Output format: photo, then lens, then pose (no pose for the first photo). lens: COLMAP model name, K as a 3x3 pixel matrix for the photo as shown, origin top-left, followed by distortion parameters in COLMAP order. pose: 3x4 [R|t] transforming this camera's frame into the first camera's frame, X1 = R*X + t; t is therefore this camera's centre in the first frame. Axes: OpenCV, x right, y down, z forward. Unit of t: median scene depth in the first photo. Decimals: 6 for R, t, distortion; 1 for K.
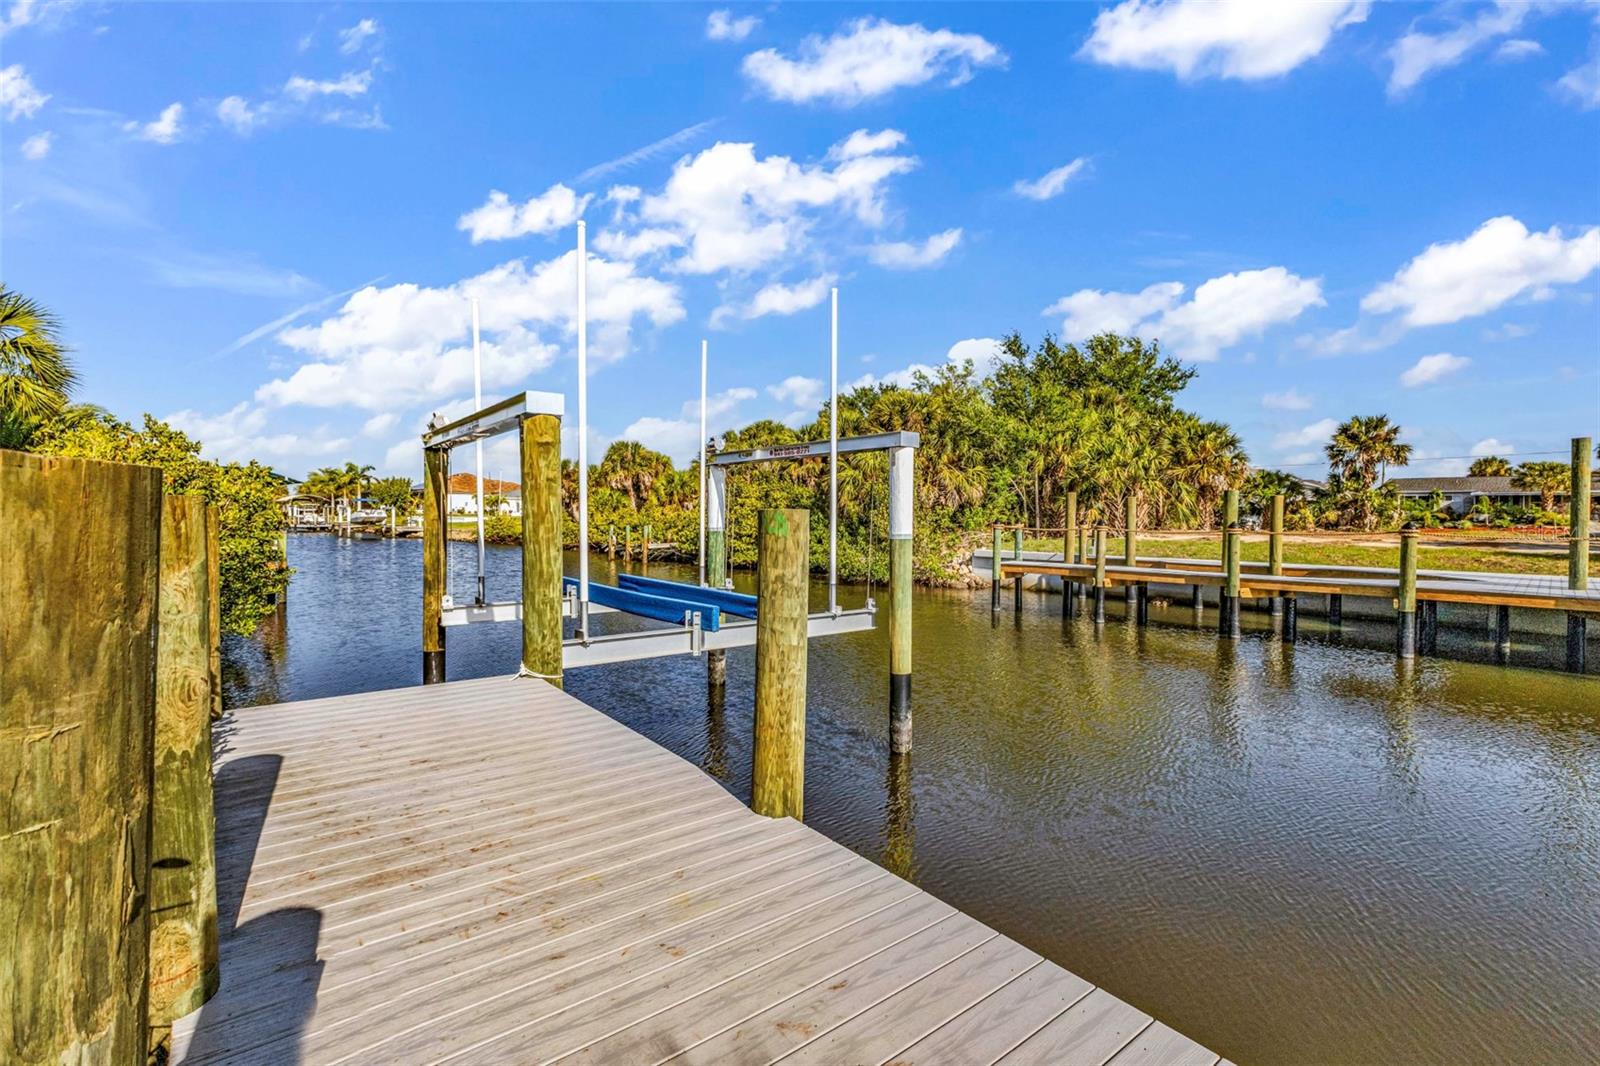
lens RADIAL K [[715.4, 0, 823.1], [0, 715.4, 530.4], [0, 0, 1]] dist [0.022274, -0.000133]
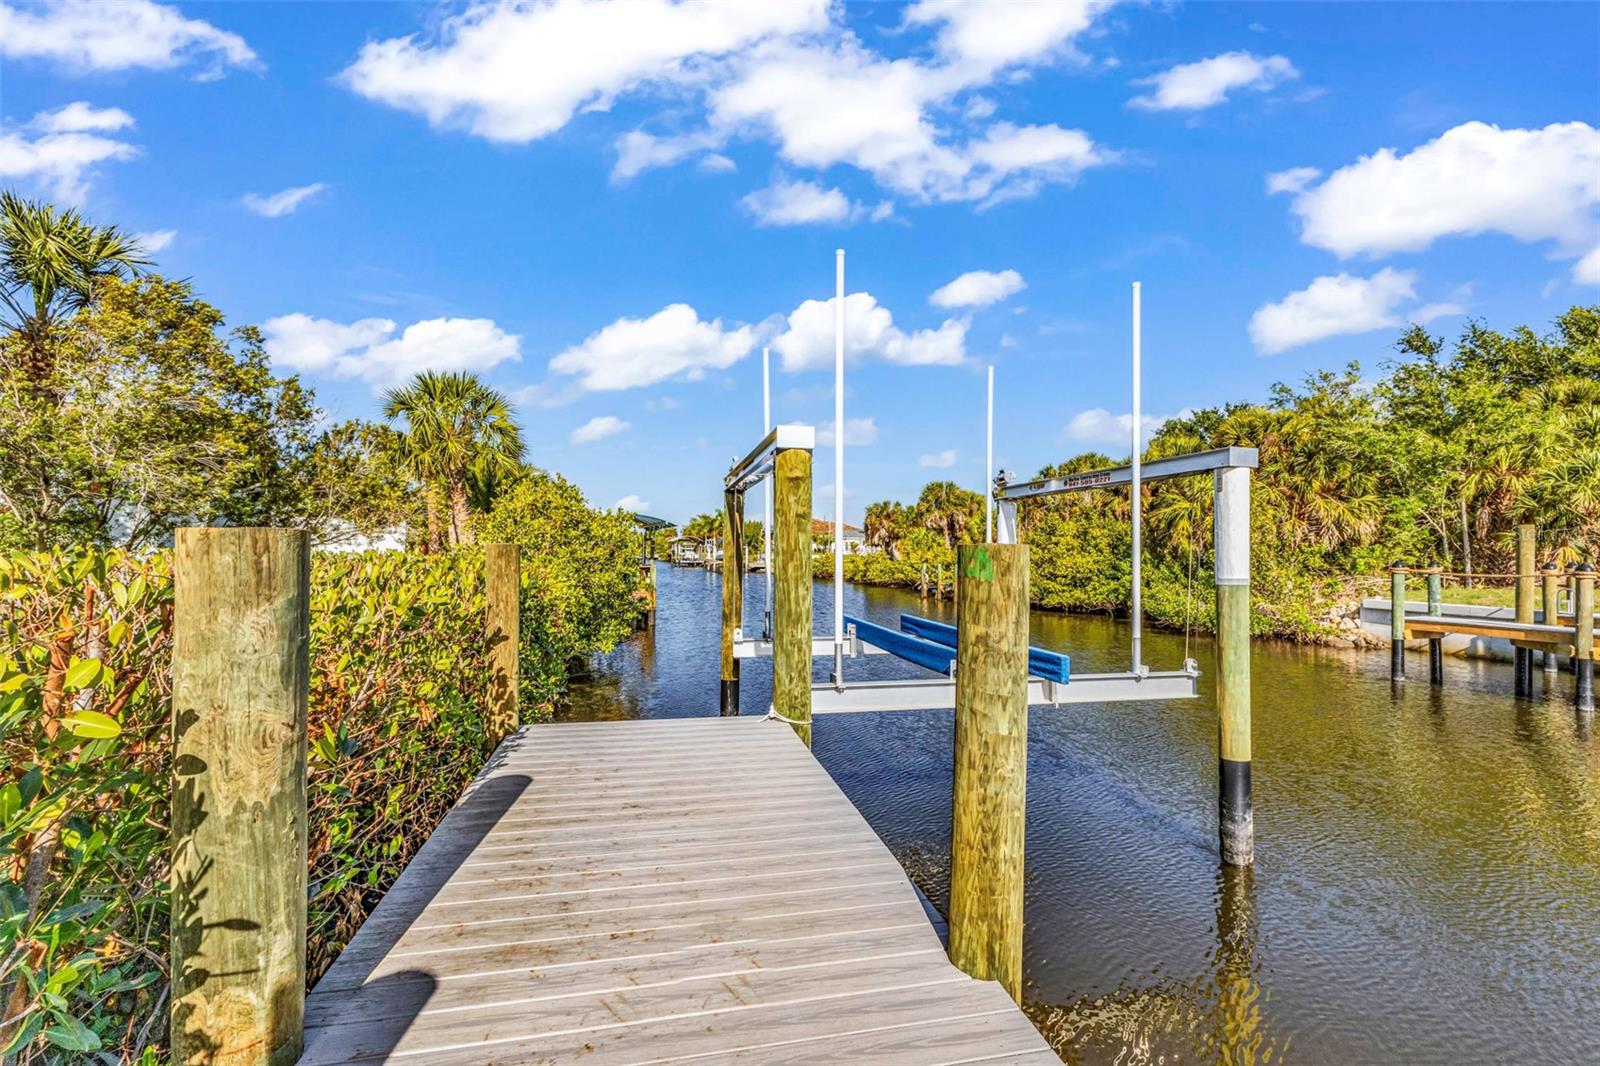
lens RADIAL K [[706.4, 0, 825.8], [0, 706.4, 535.4], [0, 0, 1]] dist [0.012800, -0.000465]
pose [[0.903488, -0.007581, -0.428547, 0.013661], [-0.012913, 0.998908, -0.044895, -0.000454], [0.428419, 0.046096, 0.902403, 0.037392]]
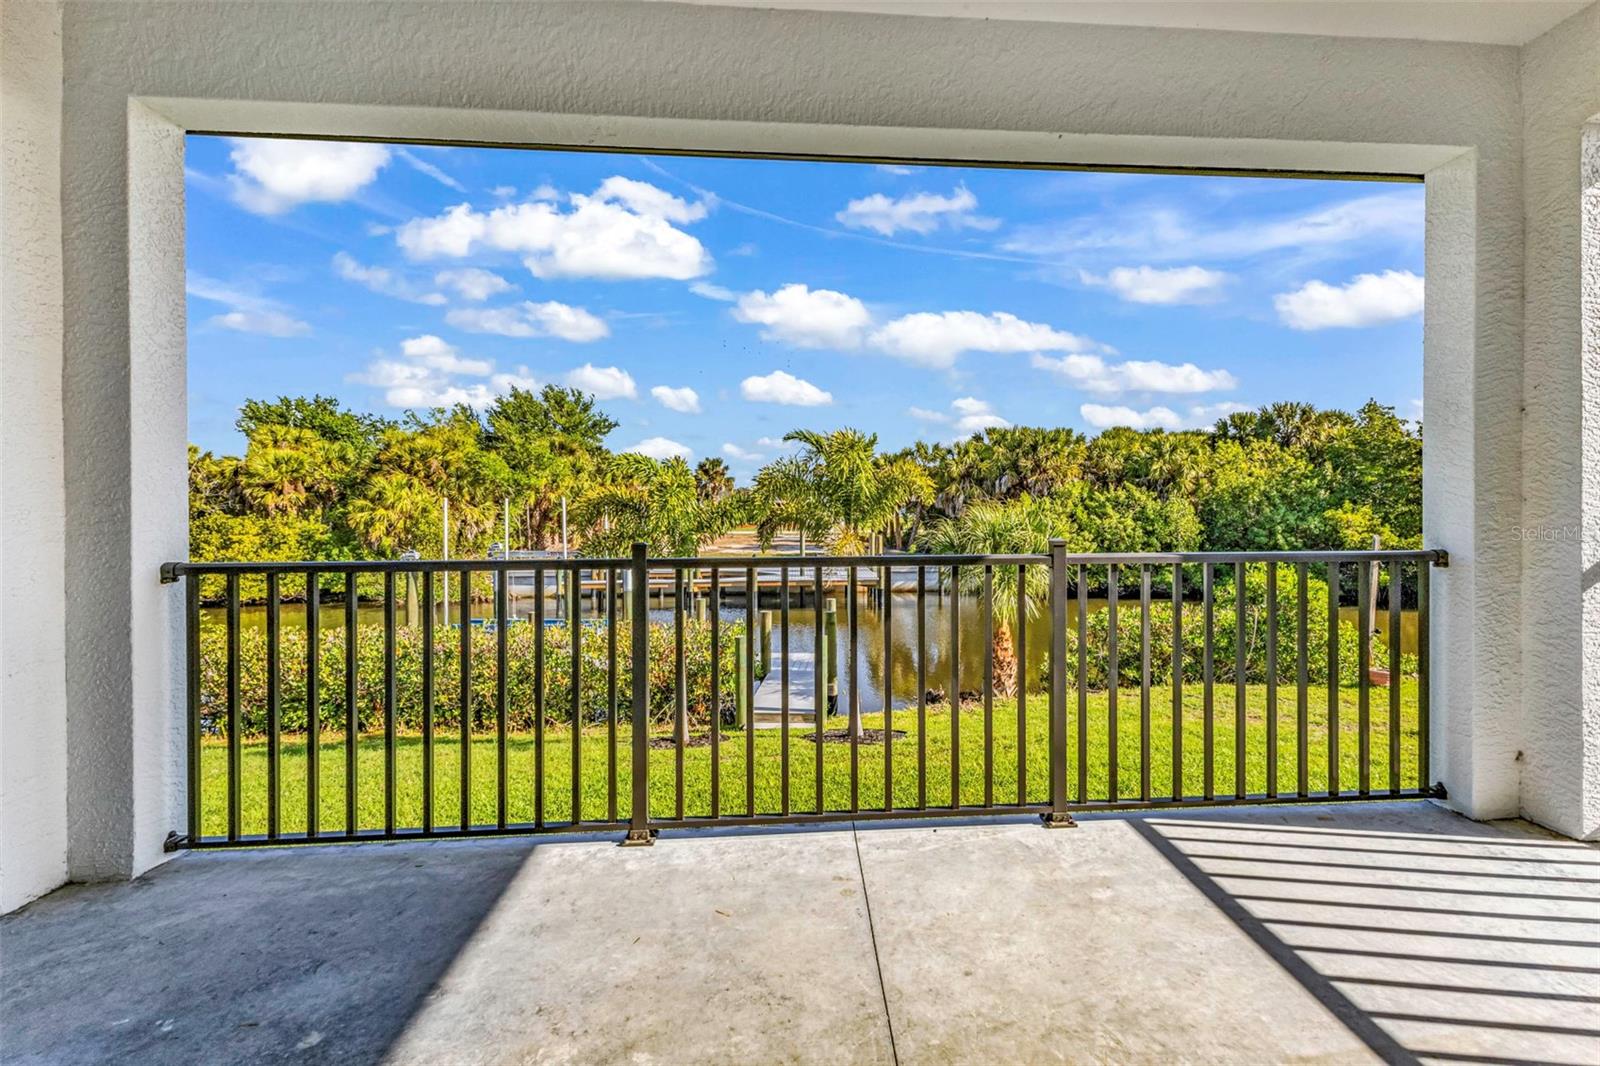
lens RADIAL K [[704.5, 0, 846.7], [0, 704.5, 508.6], [0, 0, 1]] dist [0.004530, 0.000488]
pose [[0.650403, -0.016389, 0.759412, -0.424498], [0.026120, 0.999658, -0.000797, -0.083209], [-0.759140, 0.020355, 0.650609, -0.397580]]
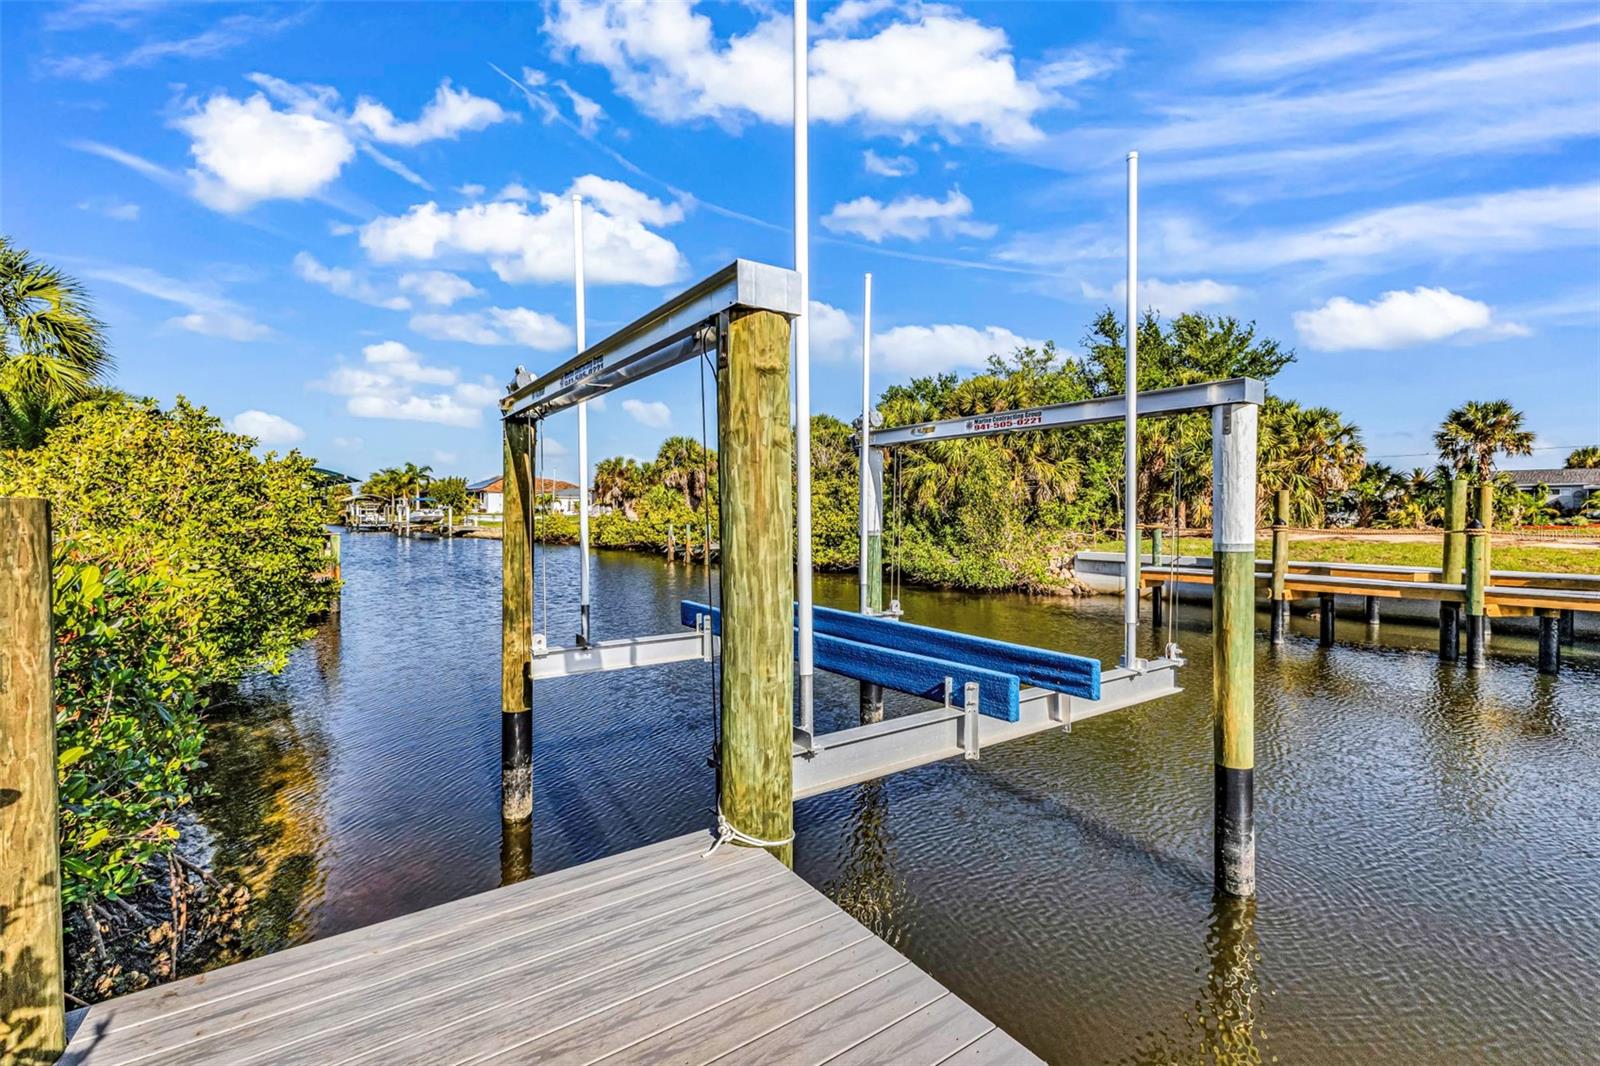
lens RADIAL K [[697.6, 0, 800.0], [0, 697.6, 533.0], [0, 0, 1]] dist [0.008681, -0.000148]
pose [[0.997418, -0.001217, -0.071801, -0.077669], [0.001742, 0.999972, 0.007252, -0.003064], [0.071790, -0.007359, 0.997393, 0.122950]]
